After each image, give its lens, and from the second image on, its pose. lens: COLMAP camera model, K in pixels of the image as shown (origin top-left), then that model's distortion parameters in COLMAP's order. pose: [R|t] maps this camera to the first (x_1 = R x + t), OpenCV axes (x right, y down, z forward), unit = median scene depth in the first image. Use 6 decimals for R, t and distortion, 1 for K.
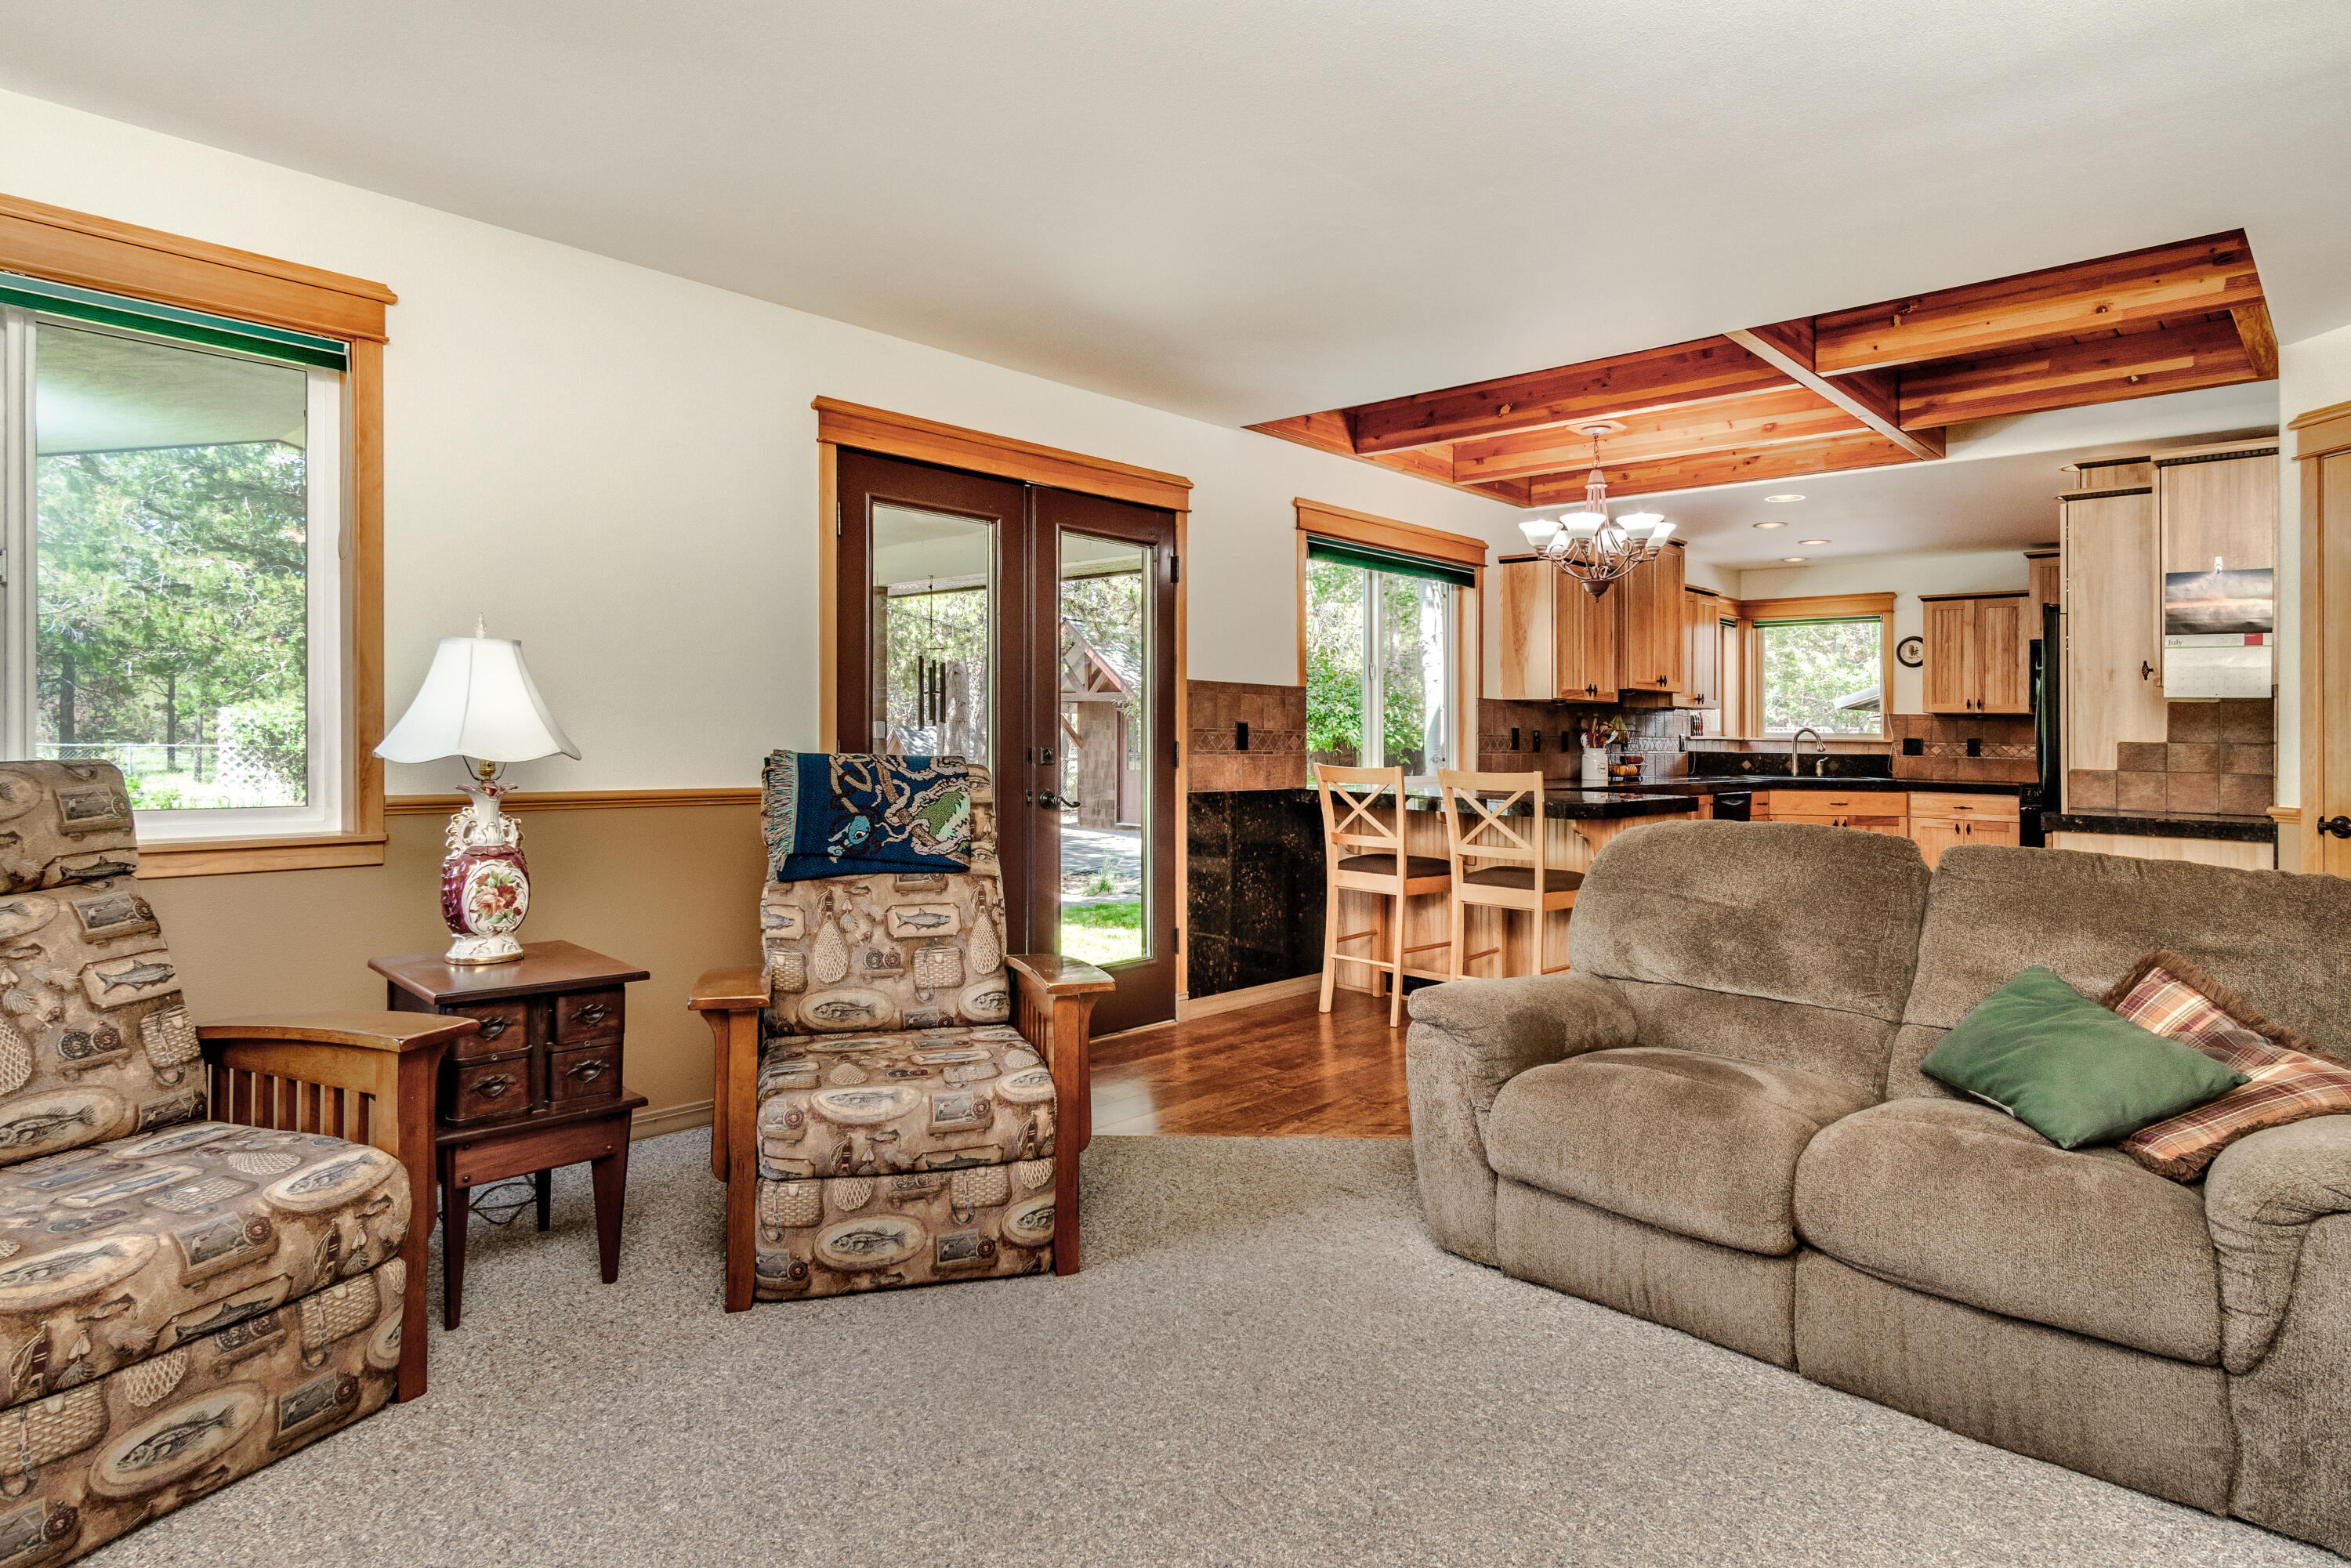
lens RADIAL K [[1273.9, 0, 1180.2], [0, 1273.9, 721.9], [0, 0, 1]] dist [0.005698, 0.000976]
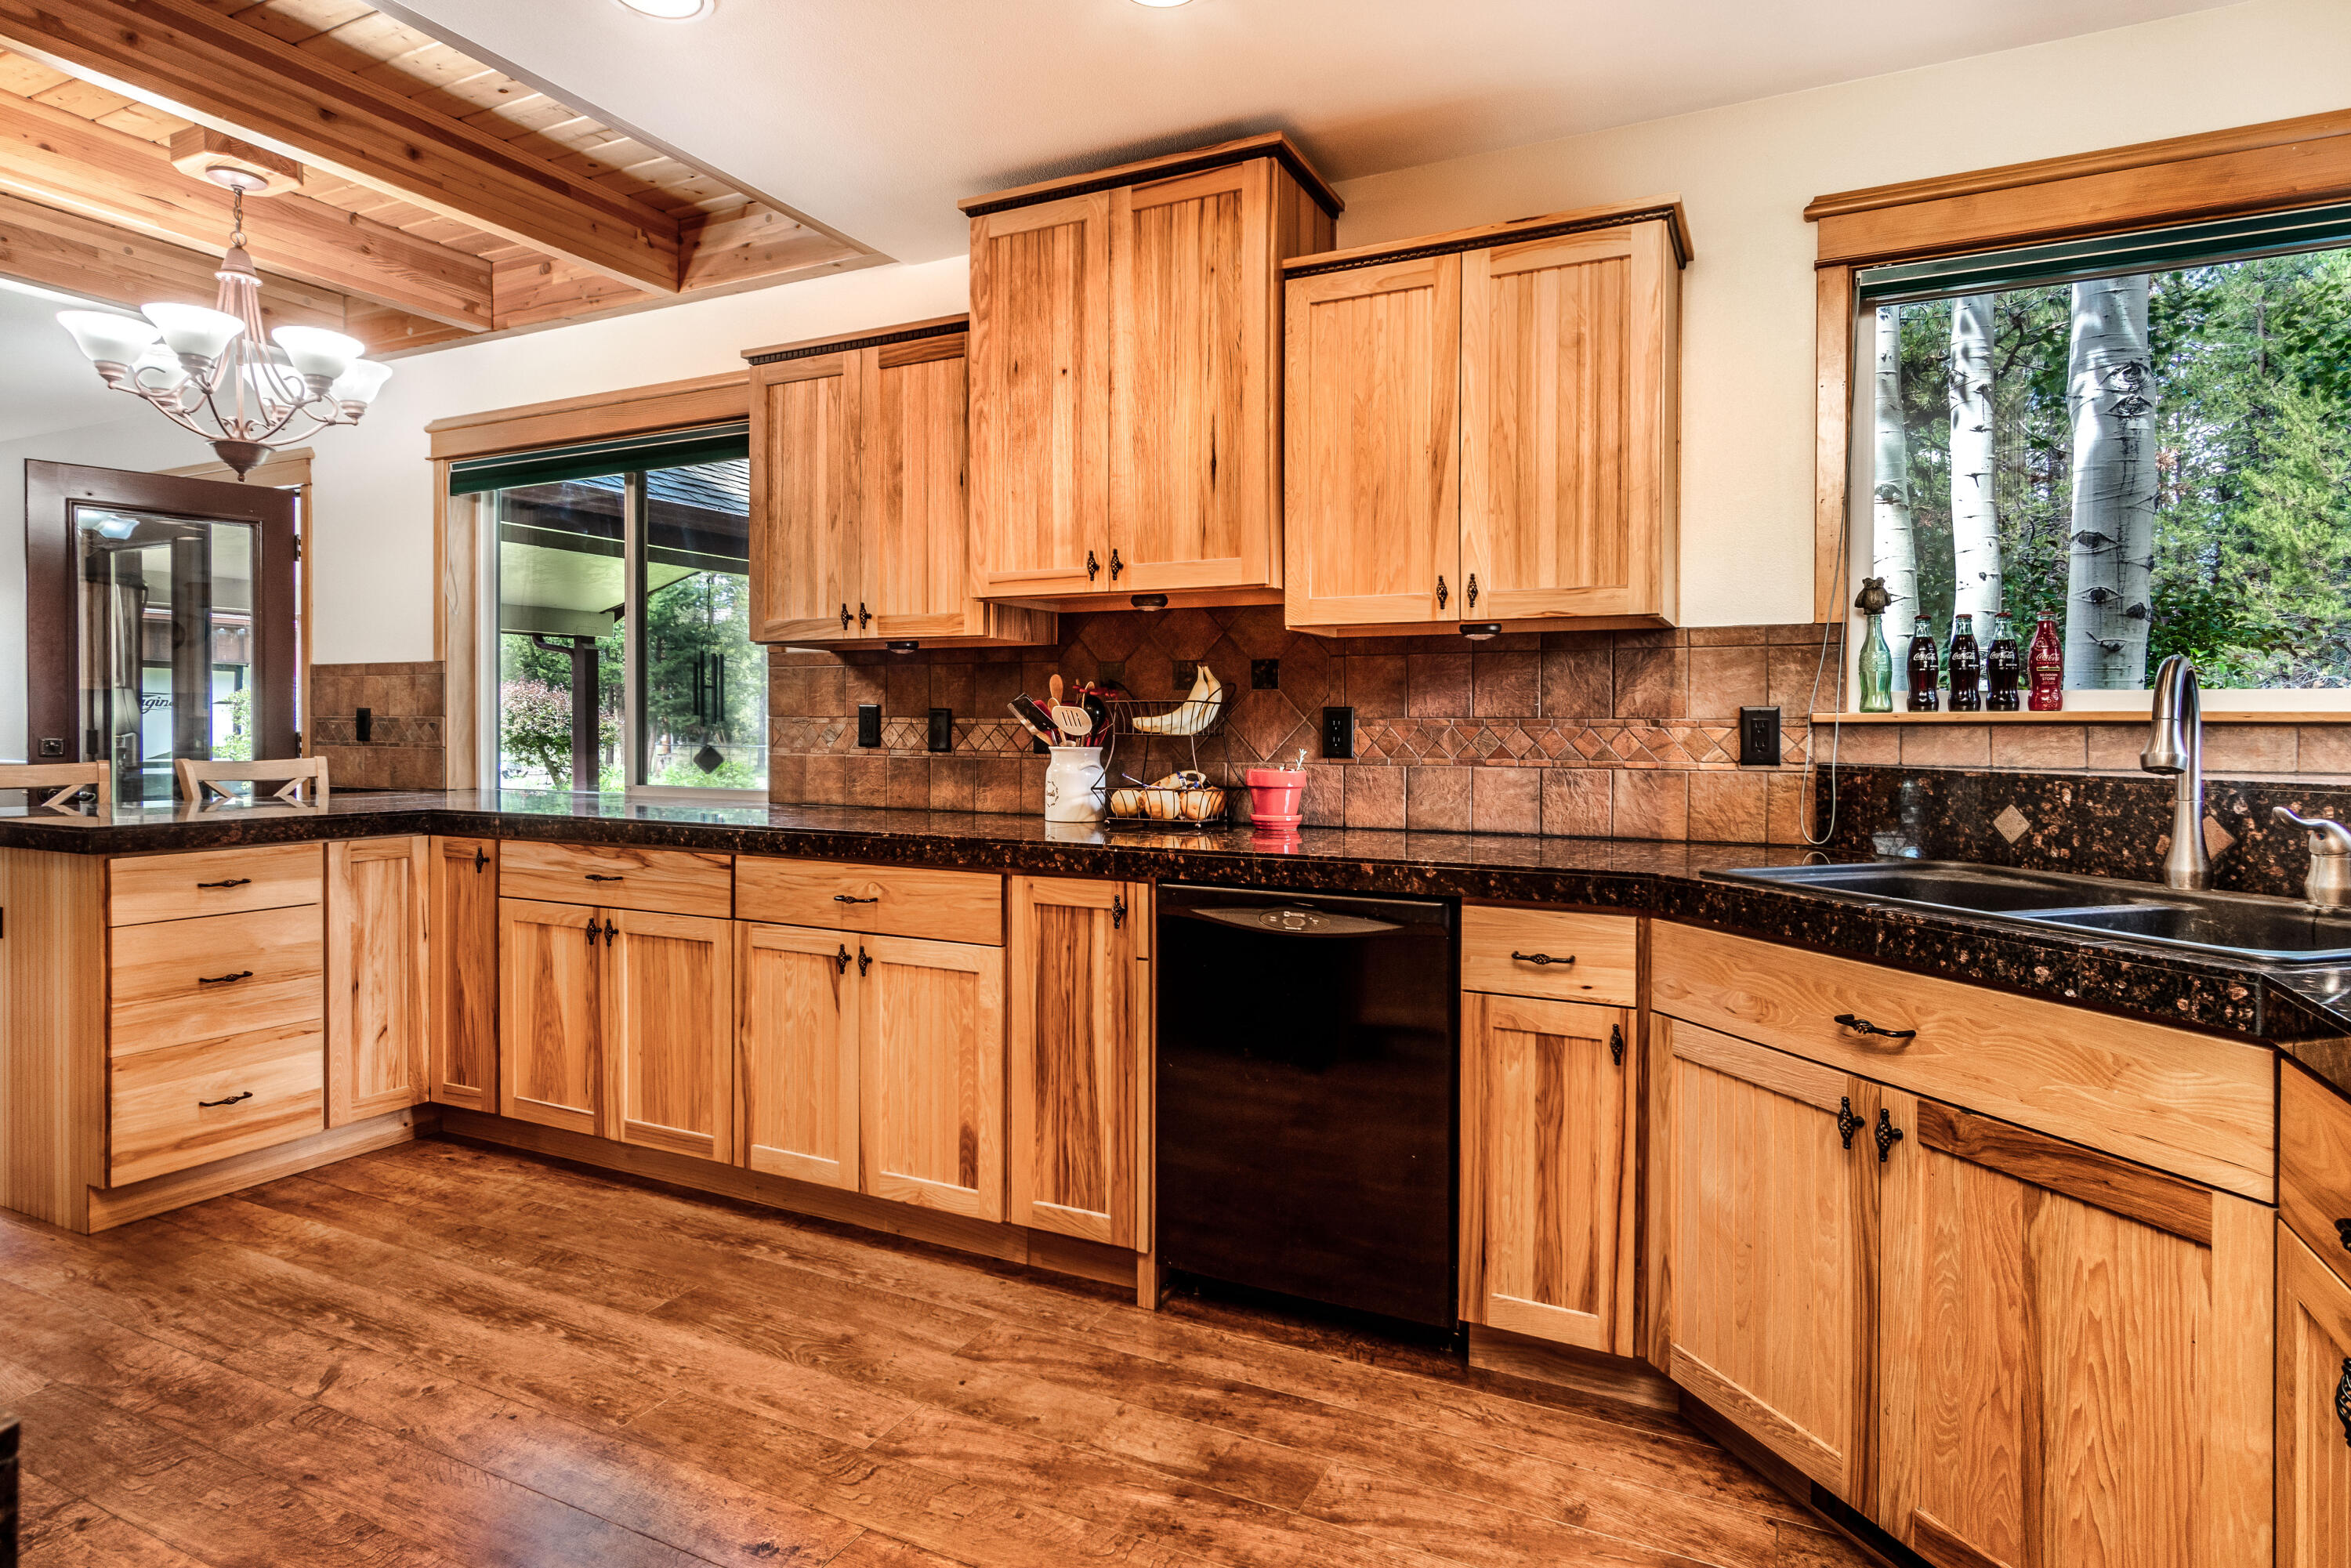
lens RADIAL K [[1273.9, 0, 1197.8], [0, 1273.9, 759.5], [0, 0, 1]] dist [0.005698, 0.000976]
pose [[0.294646, 0.008807, -0.955566, 0.675174], [0.006808, 0.999913, 0.011315, 0.018633], [0.955582, -0.009840, 0.294560, 0.833915]]
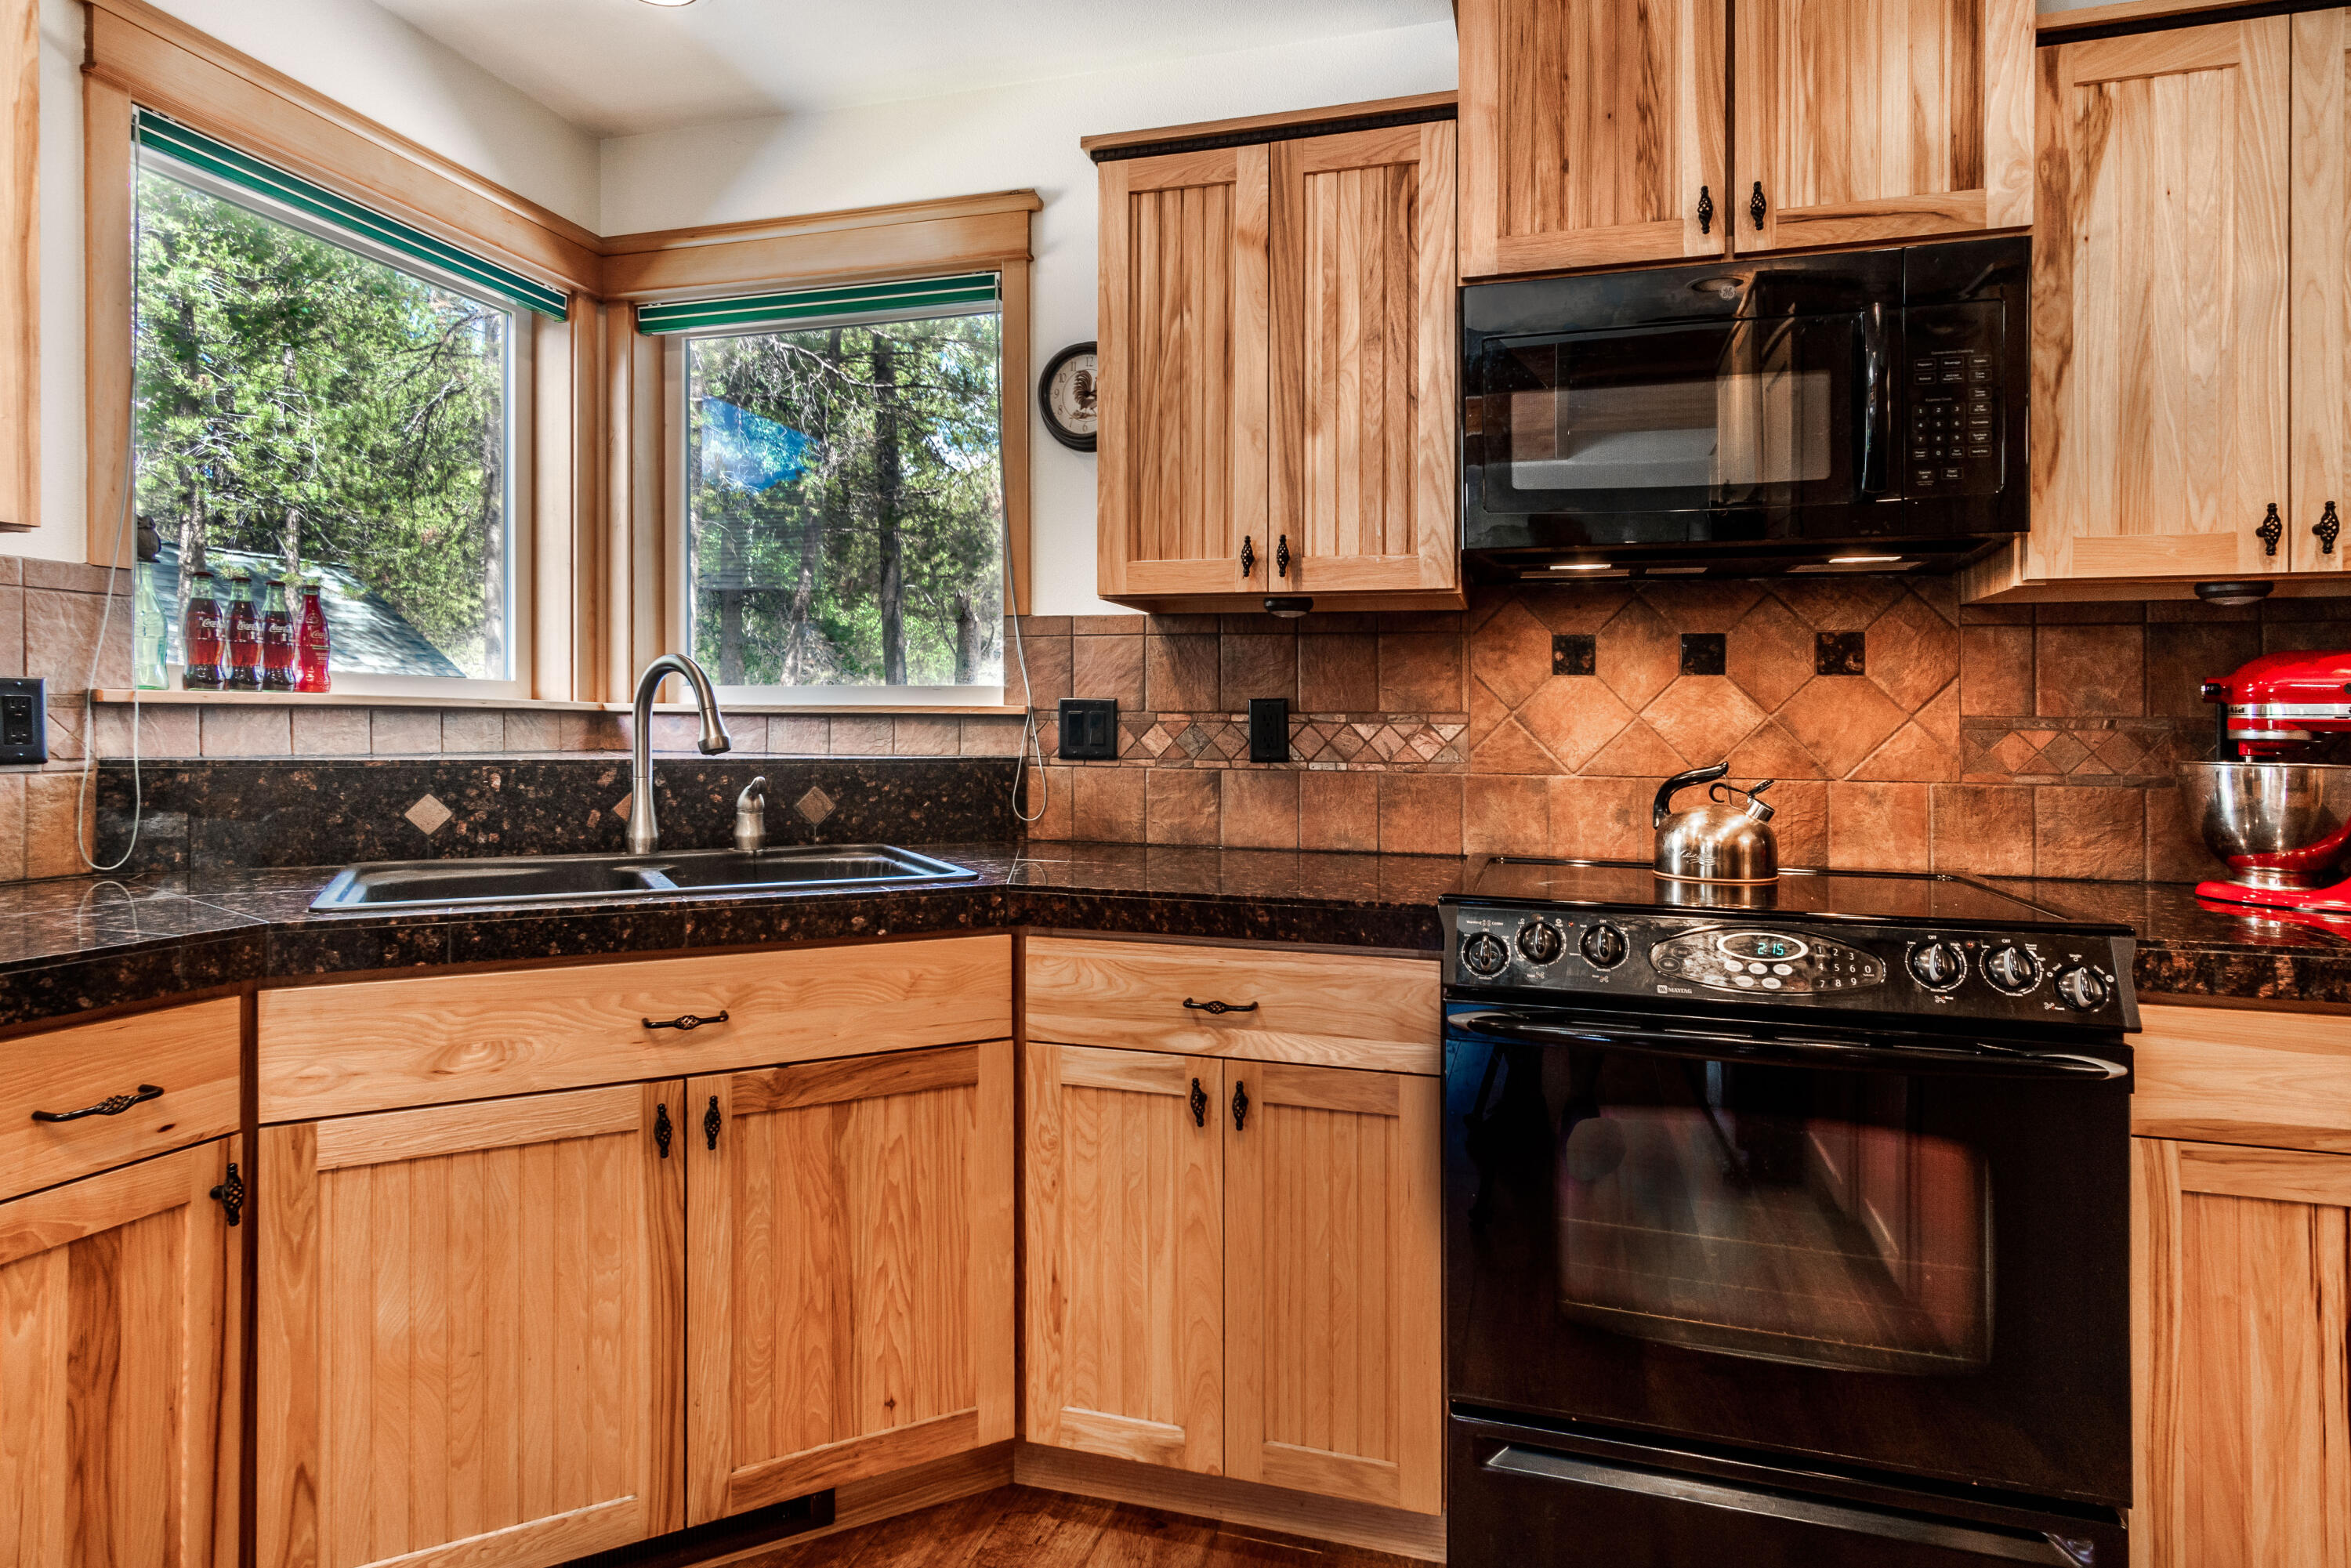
lens RADIAL K [[1273.9, 0, 1173.6], [0, 1273.9, 725.1], [0, 0, 1]] dist [0.005698, 0.000976]
pose [[0.895010, -0.007252, 0.445987, 0.493836], [0.001165, 0.999902, 0.013919, 0.015409], [-0.446044, -0.011938, 0.894931, 0.784704]]
